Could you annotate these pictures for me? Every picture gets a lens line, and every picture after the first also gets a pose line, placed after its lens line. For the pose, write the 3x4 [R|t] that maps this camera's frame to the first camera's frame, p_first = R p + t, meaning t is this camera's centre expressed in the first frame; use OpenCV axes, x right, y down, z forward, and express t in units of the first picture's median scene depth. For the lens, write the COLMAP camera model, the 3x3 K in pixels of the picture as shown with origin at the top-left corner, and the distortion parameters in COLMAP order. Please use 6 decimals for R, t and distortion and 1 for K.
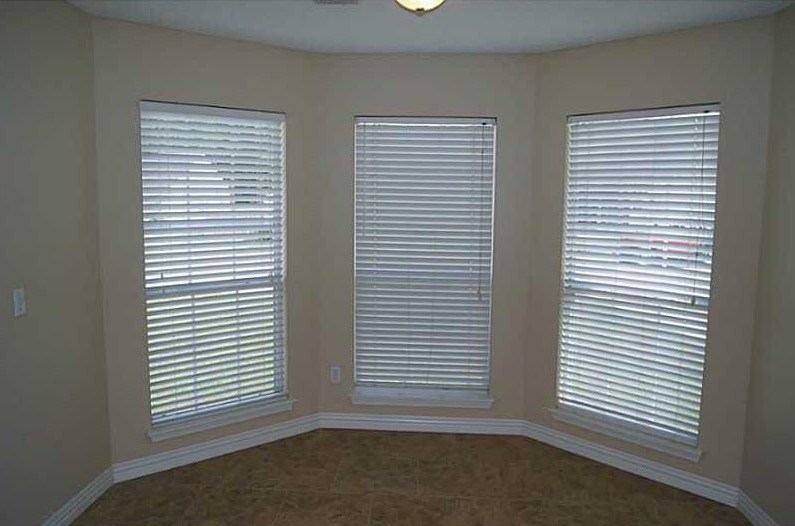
lens RADIAL K [[623.9, 0, 396.6], [0, 623.9, 266.8], [0, 0, 1]] dist [-0.113360, -0.007507]
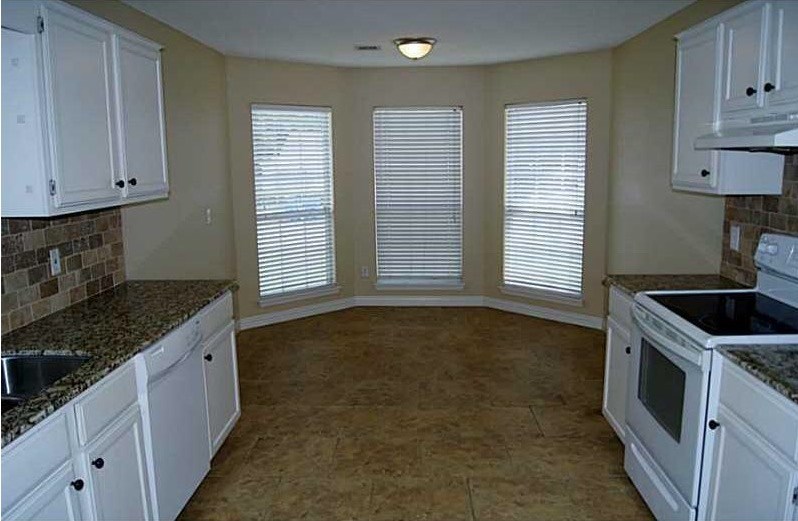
lens RADIAL K [[589.3, 0, 401.0], [0, 589.3, 255.0], [0, 0, 1]] dist [-0.078172, -0.006612]
pose [[0.999498, -0.027313, 0.016068, -0.032152], [0.026467, 0.998362, 0.050714, 0.063373], [-0.017427, -0.050264, 0.998584, -0.535000]]
